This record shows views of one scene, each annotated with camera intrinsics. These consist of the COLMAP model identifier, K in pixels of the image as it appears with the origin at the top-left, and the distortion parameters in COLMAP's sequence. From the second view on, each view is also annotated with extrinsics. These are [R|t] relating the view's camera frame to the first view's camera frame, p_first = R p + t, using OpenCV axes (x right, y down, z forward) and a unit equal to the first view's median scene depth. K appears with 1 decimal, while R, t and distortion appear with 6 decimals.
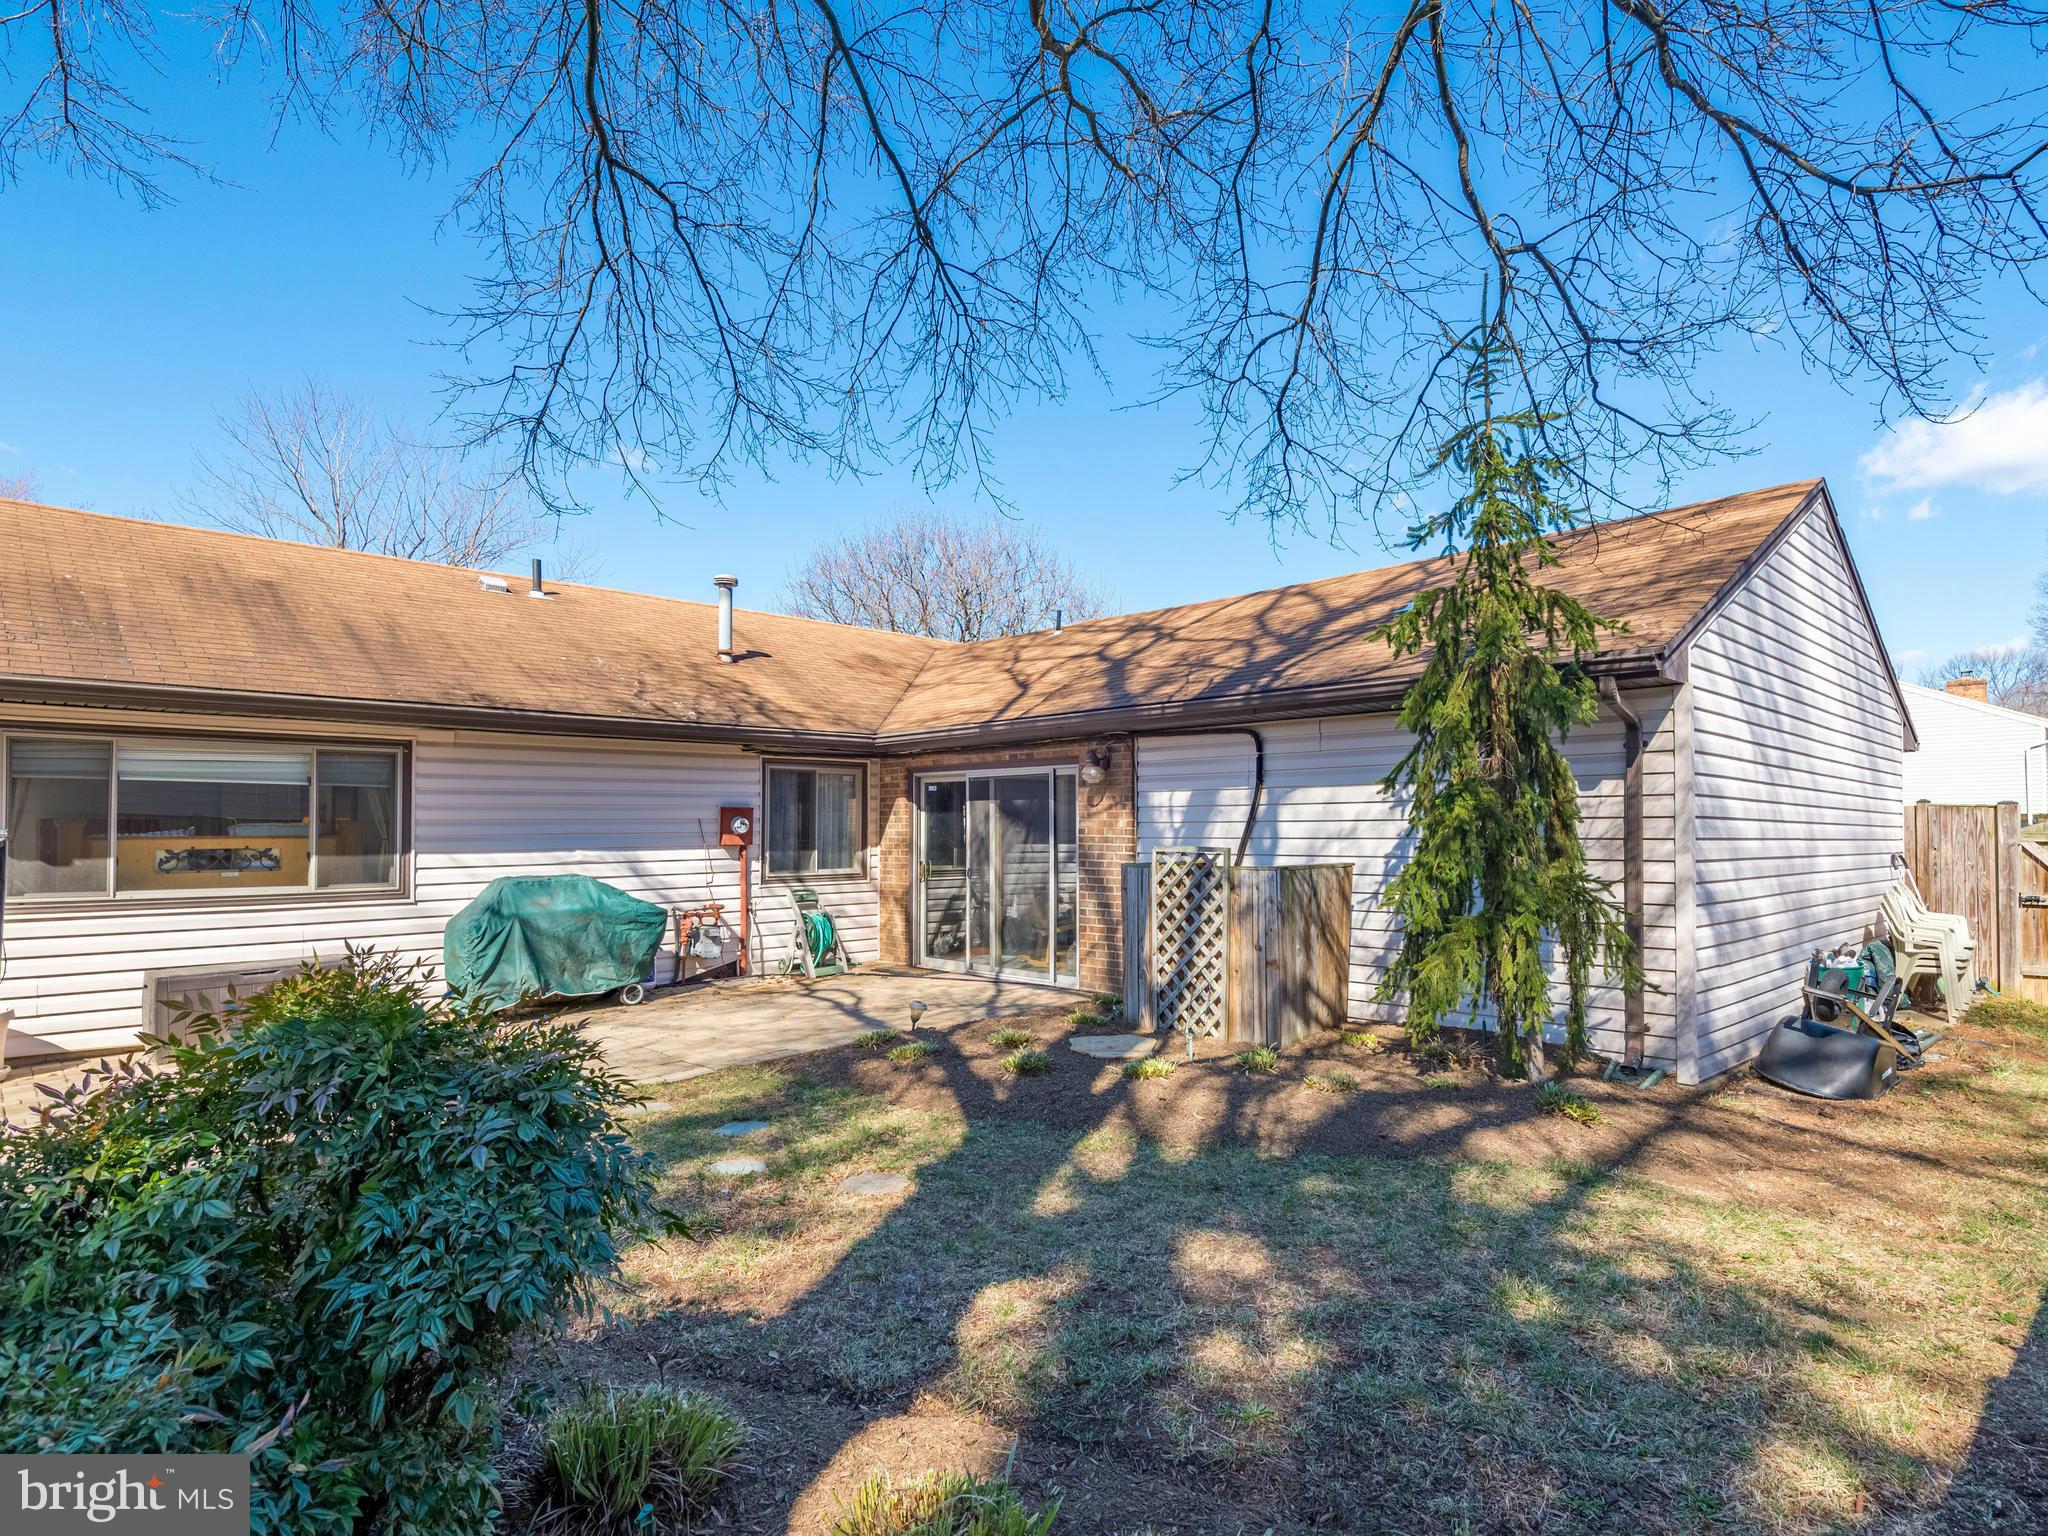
lens RADIAL K [[1112.7, 0, 1024.0], [0, 1112.7, 768.0], [0, 0, 1]] dist [0.027714, -0.020522]
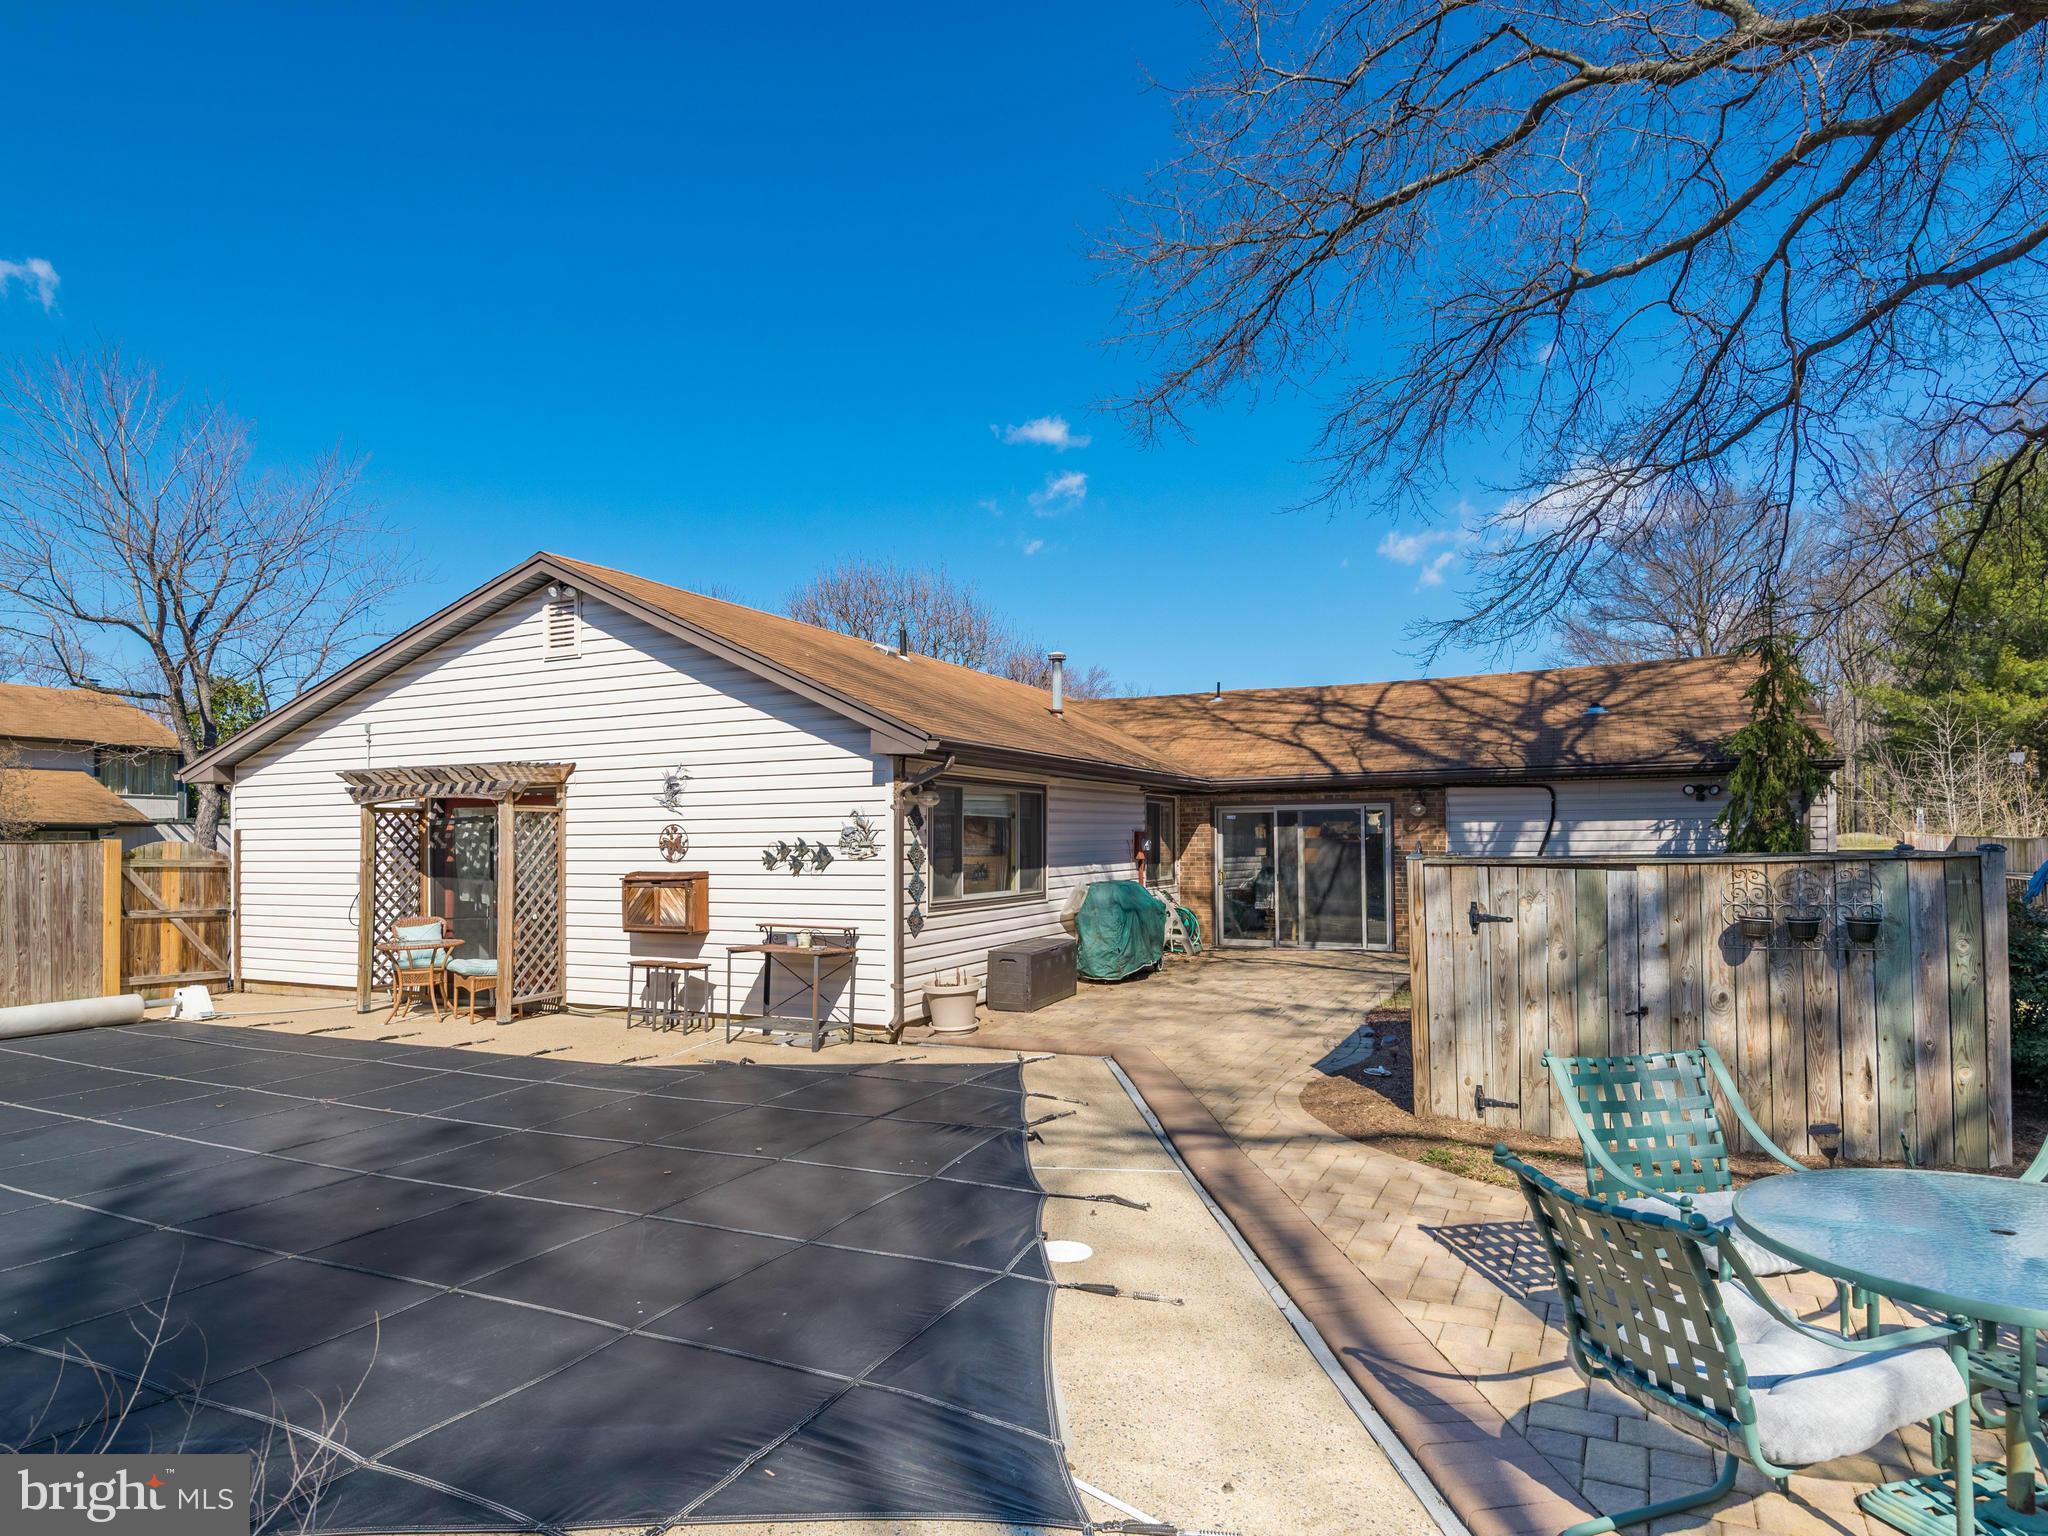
lens RADIAL K [[1112.7, 0, 1024.0], [0, 1112.7, 768.0], [0, 0, 1]] dist [0.027714, -0.020522]
pose [[0.940291, 0.016471, 0.339974, -1.032627], [-0.011851, 0.999807, -0.015660, -0.023725], [-0.340166, 0.010696, 0.940305, -0.289983]]
